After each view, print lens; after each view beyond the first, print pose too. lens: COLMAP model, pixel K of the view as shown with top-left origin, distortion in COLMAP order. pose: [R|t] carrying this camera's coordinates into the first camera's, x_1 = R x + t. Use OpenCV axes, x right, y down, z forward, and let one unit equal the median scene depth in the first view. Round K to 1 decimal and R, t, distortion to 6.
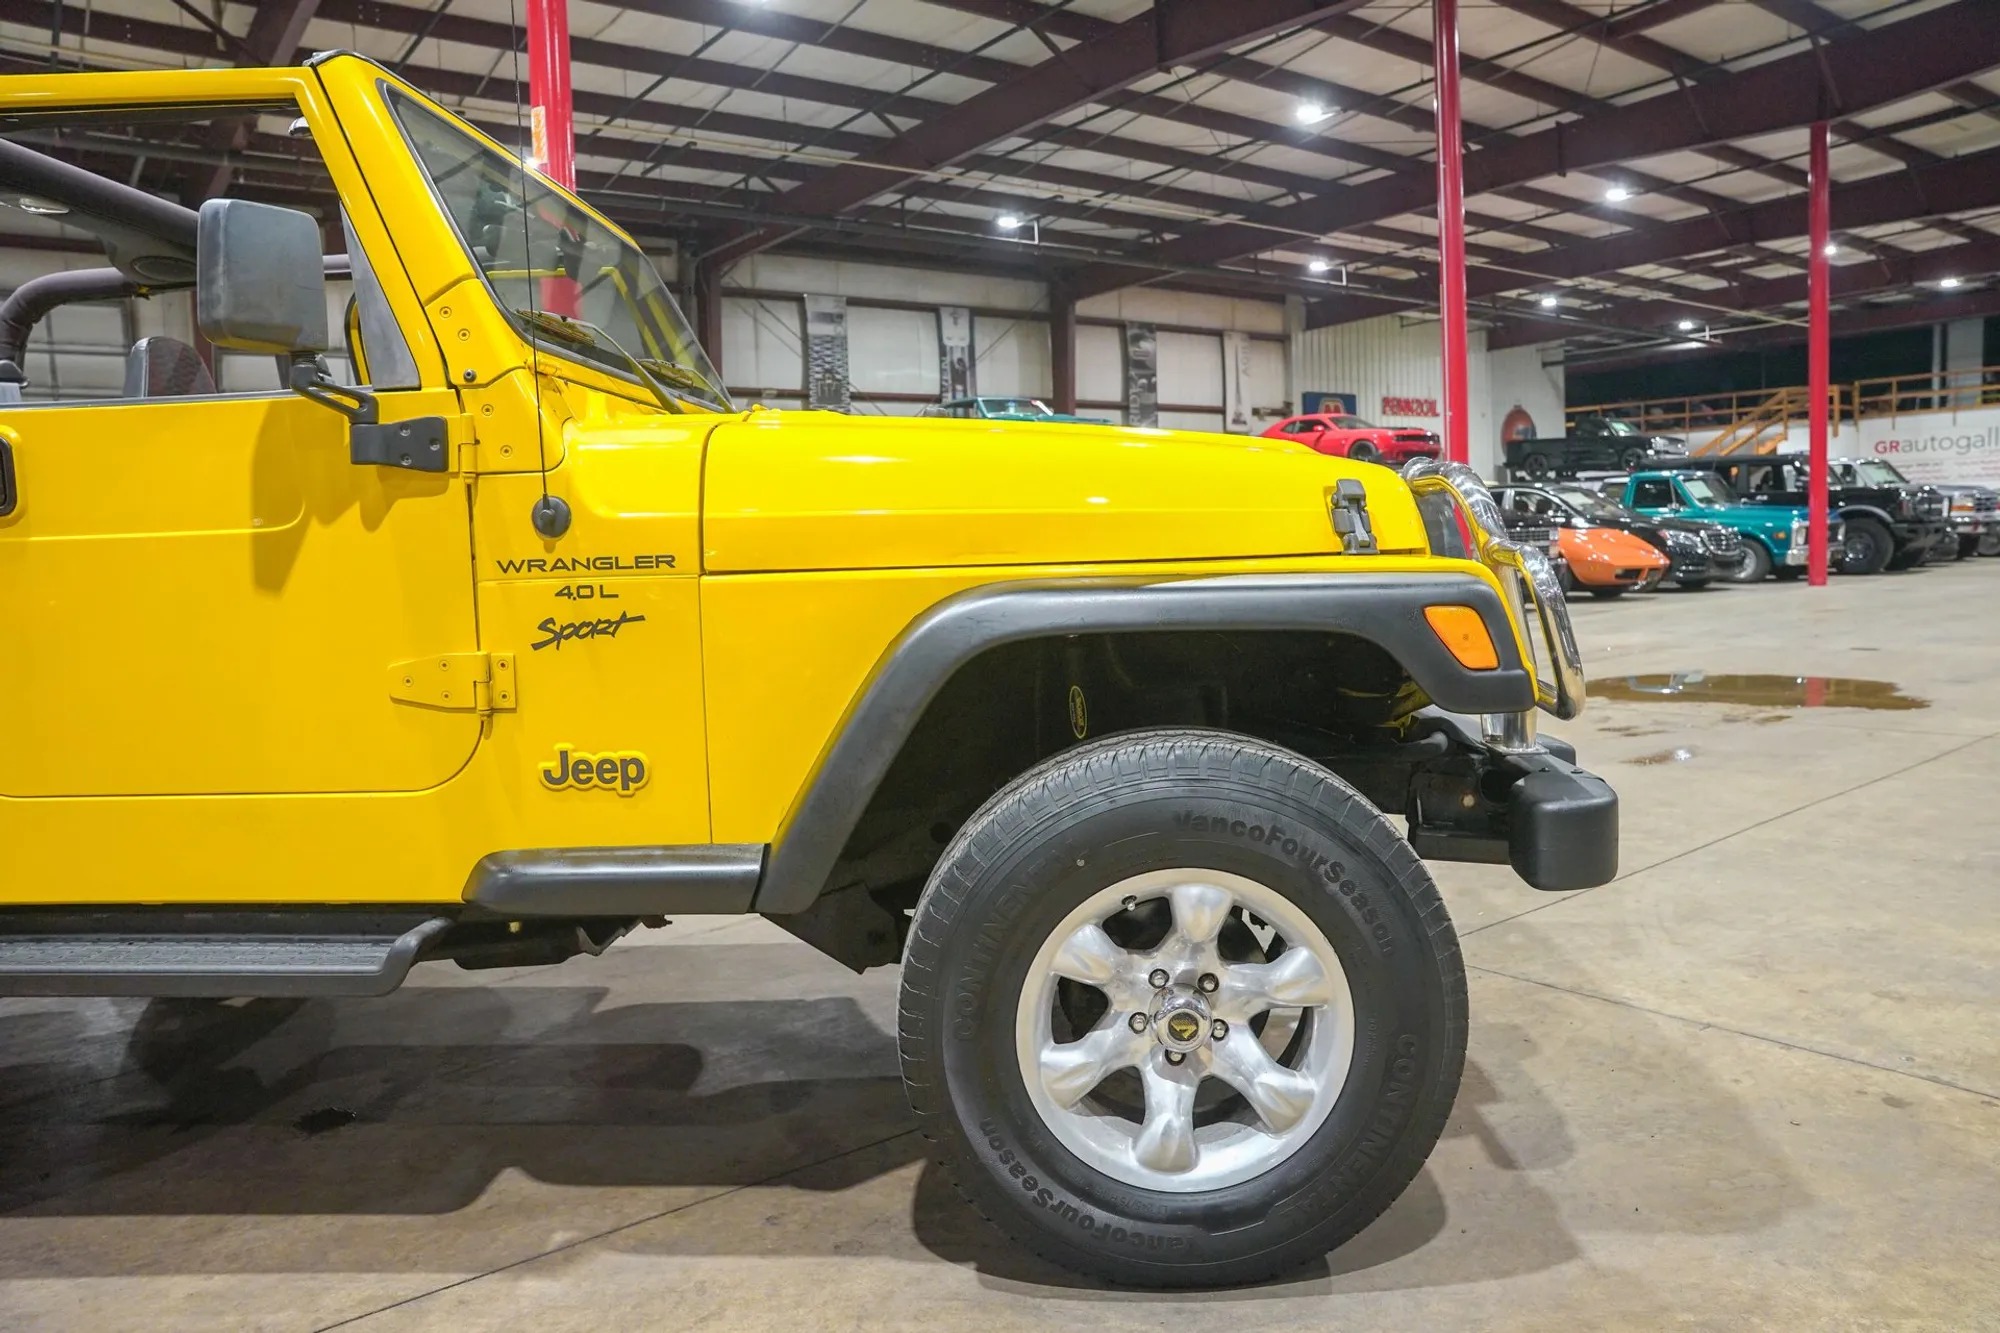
lens RADIAL K [[1369.4, 0, 1006.1], [0, 1369.4, 668.2], [0, 0, 1]] dist [-0.142373, 0.110171]
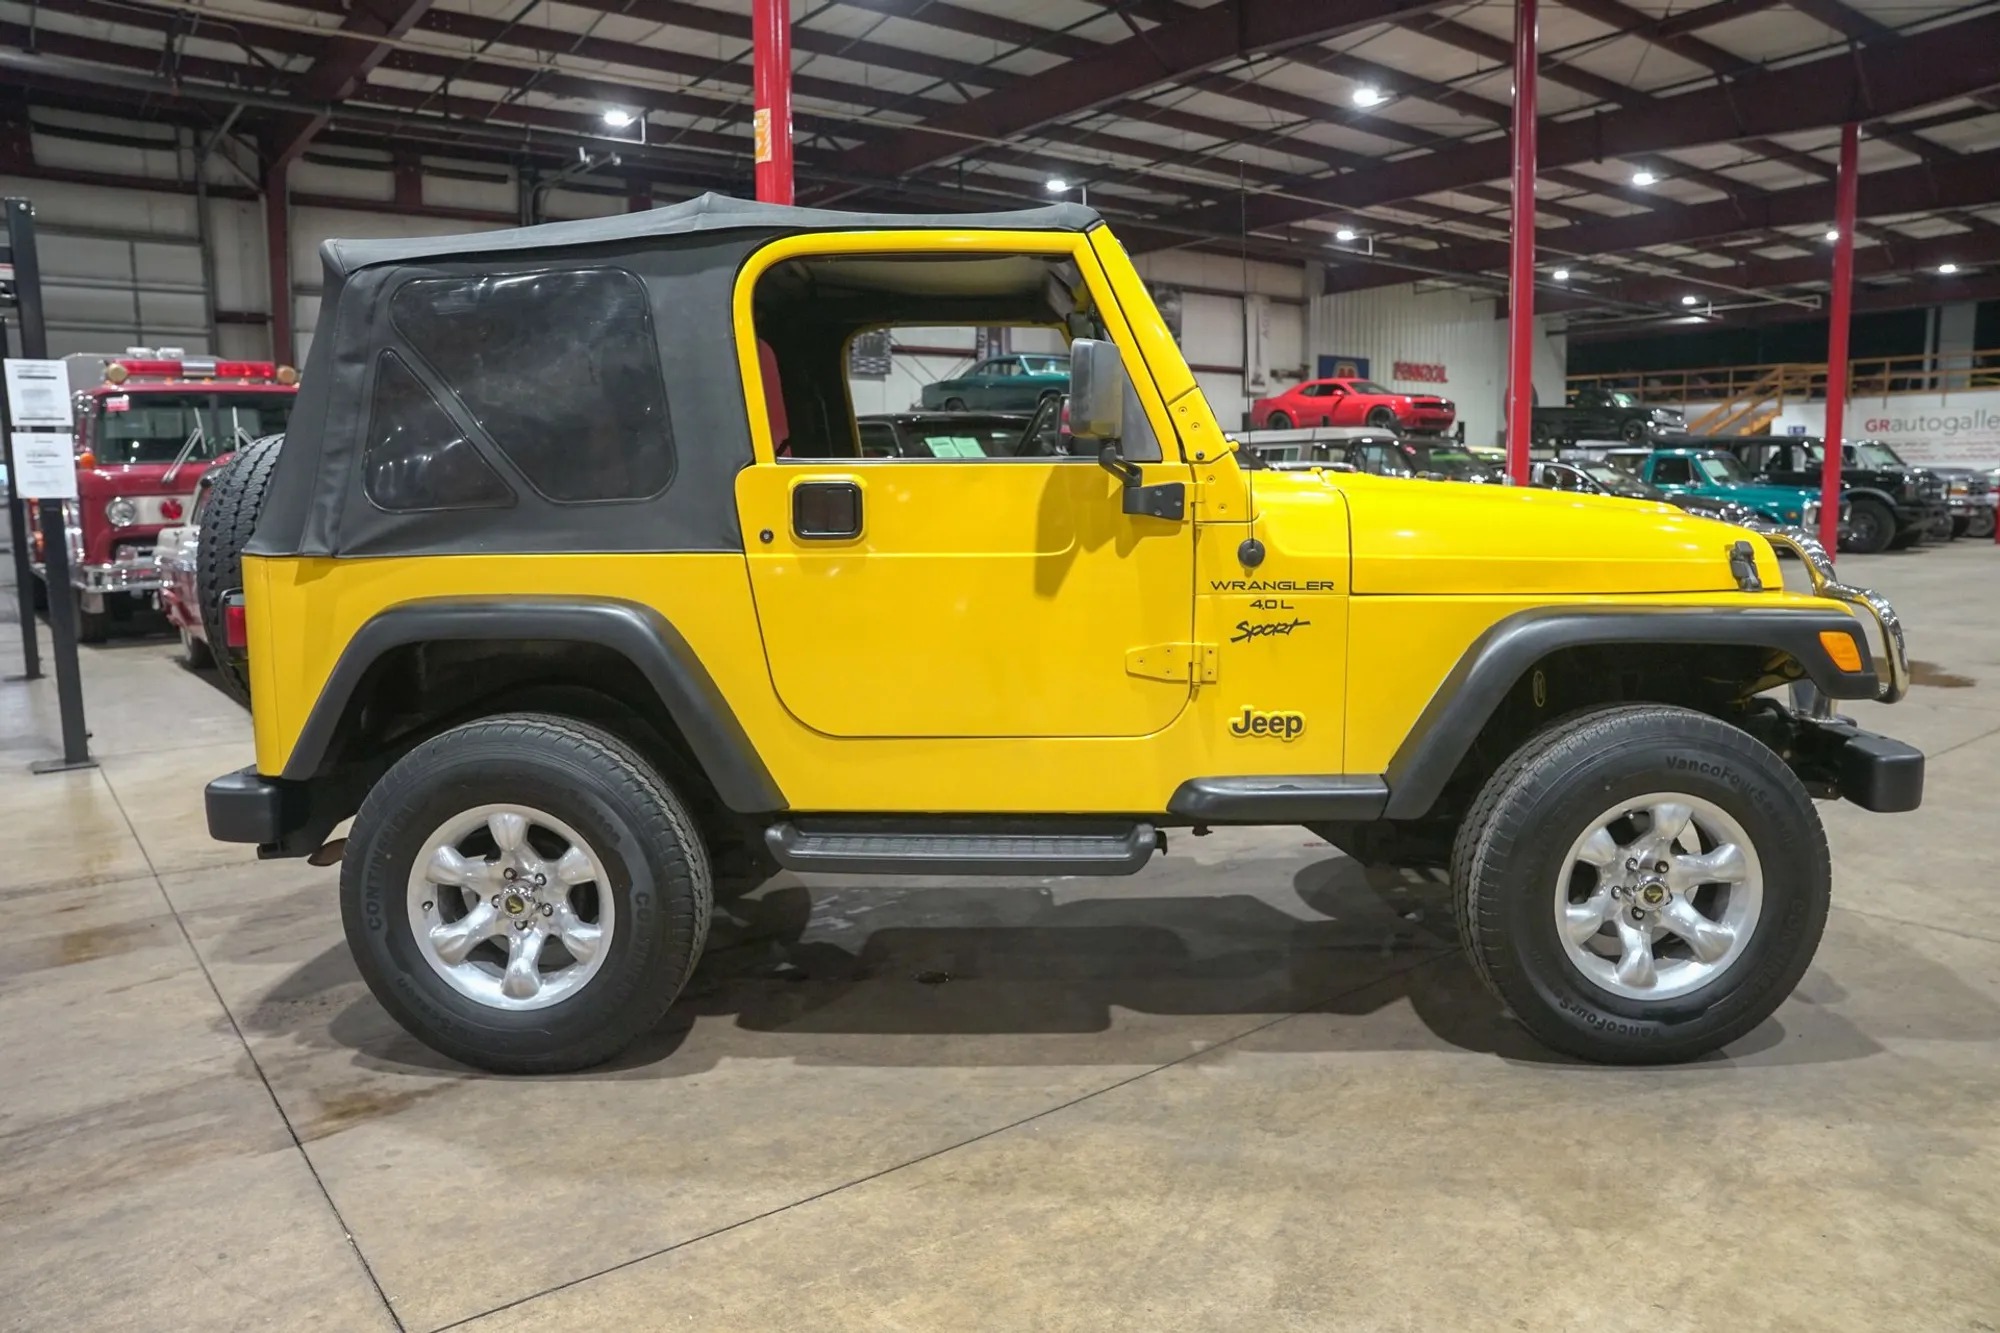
lens RADIAL K [[1369.4, 0, 1006.1], [0, 1369.4, 668.2], [0, 0, 1]] dist [-0.142373, 0.110171]
pose [[0.999465, 0.024604, 0.021538, -0.063533], [-0.025450, 0.998879, 0.039923, -0.003865], [-0.020531, -0.040450, 0.998971, -0.049593]]
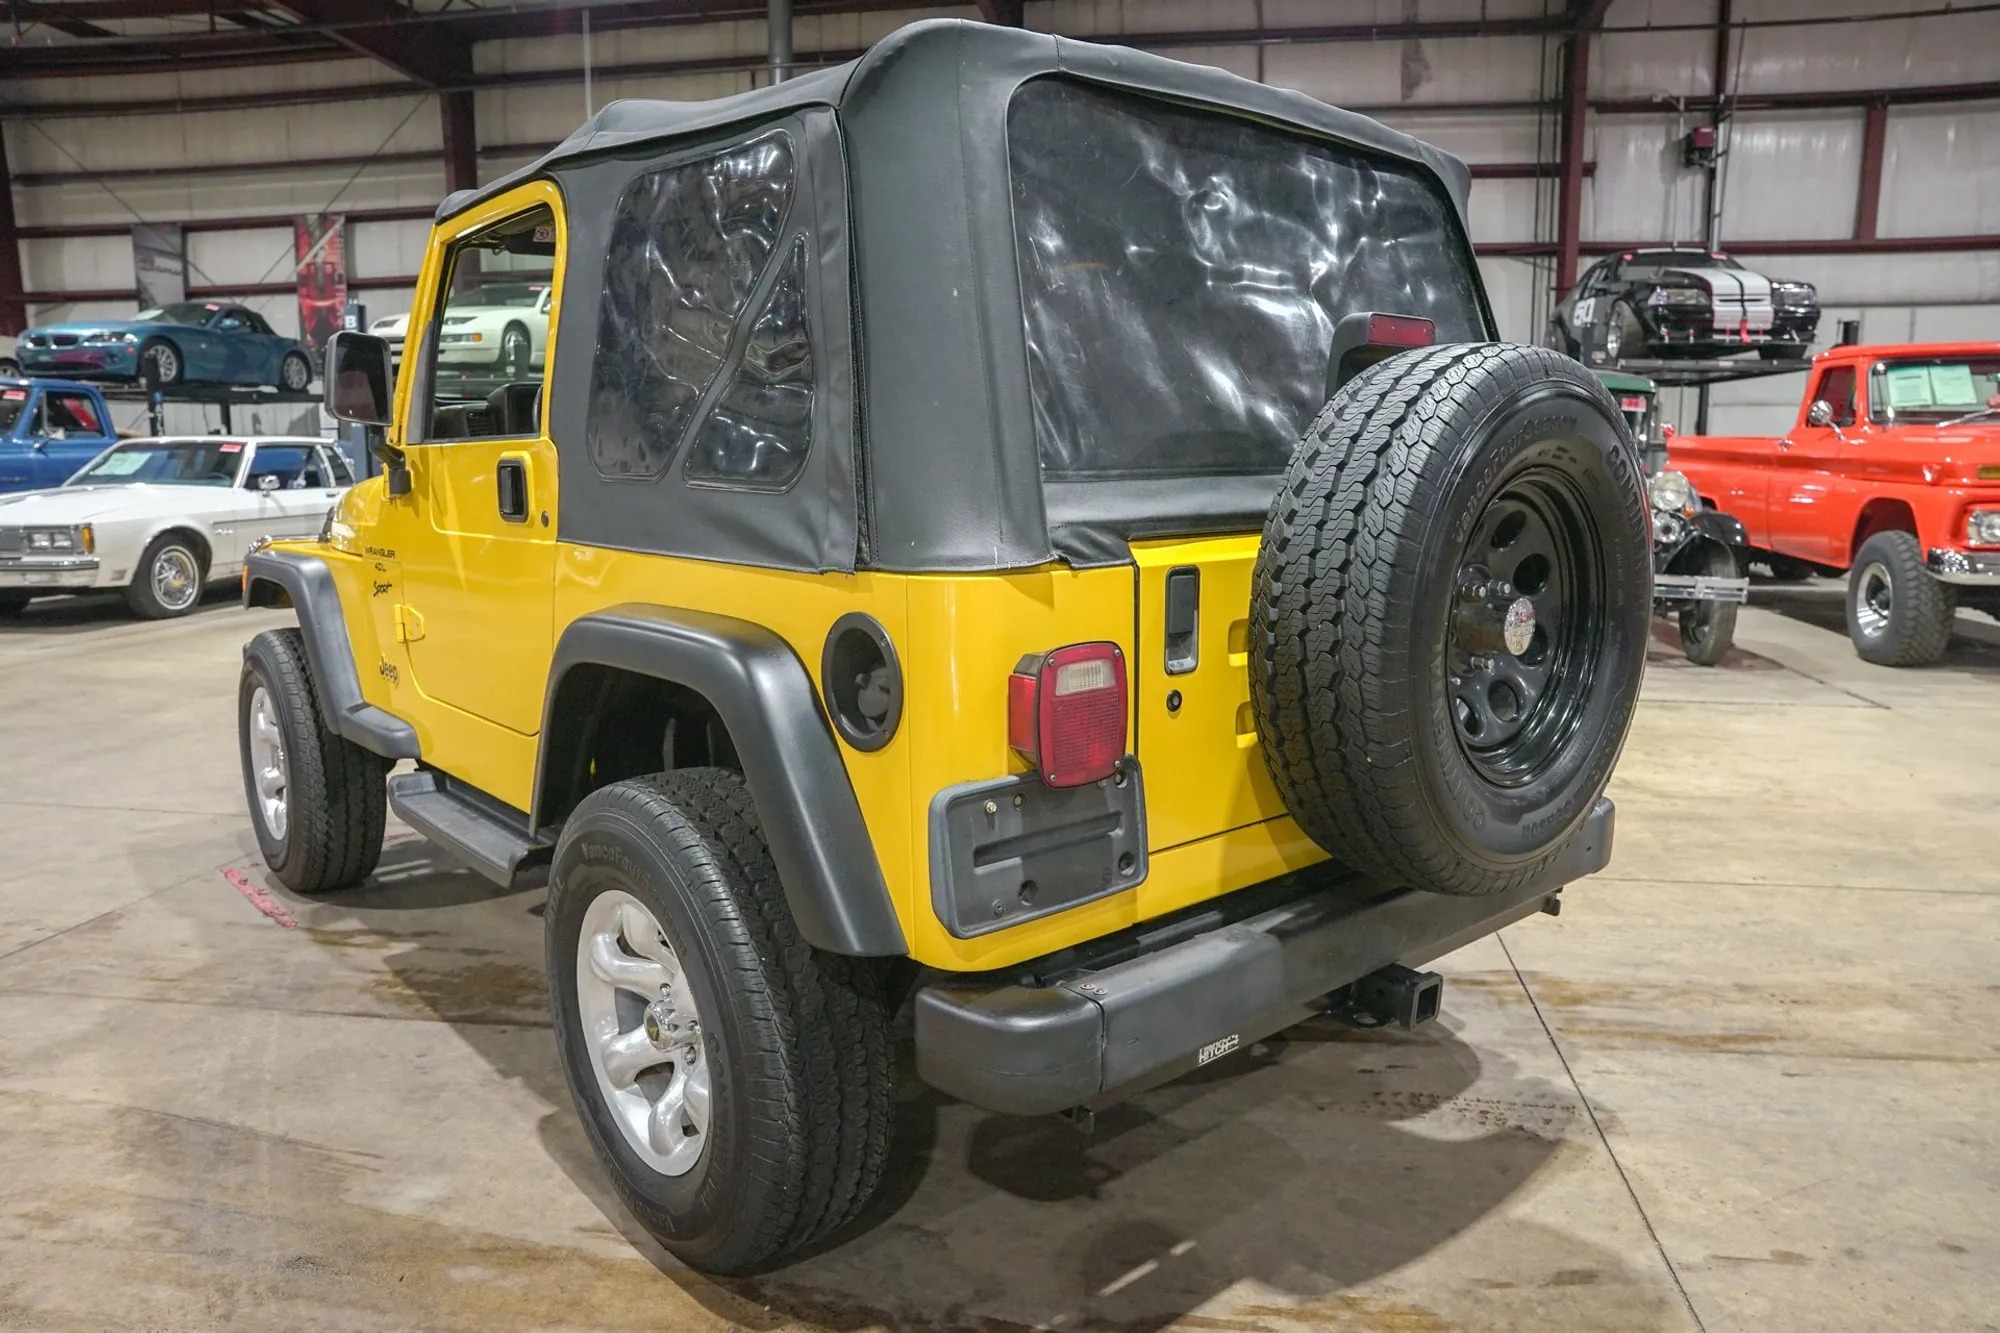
lens RADIAL K [[1369.4, 0, 1006.1], [0, 1369.4, 668.2], [0, 0, 1]] dist [-0.142373, 0.110171]
pose [[-0.680586, -0.076340, 0.728681, -0.210314], [0.100460, 0.975440, 0.196021, -0.026748], [-0.725749, 0.206612, -0.656201, 0.238272]]
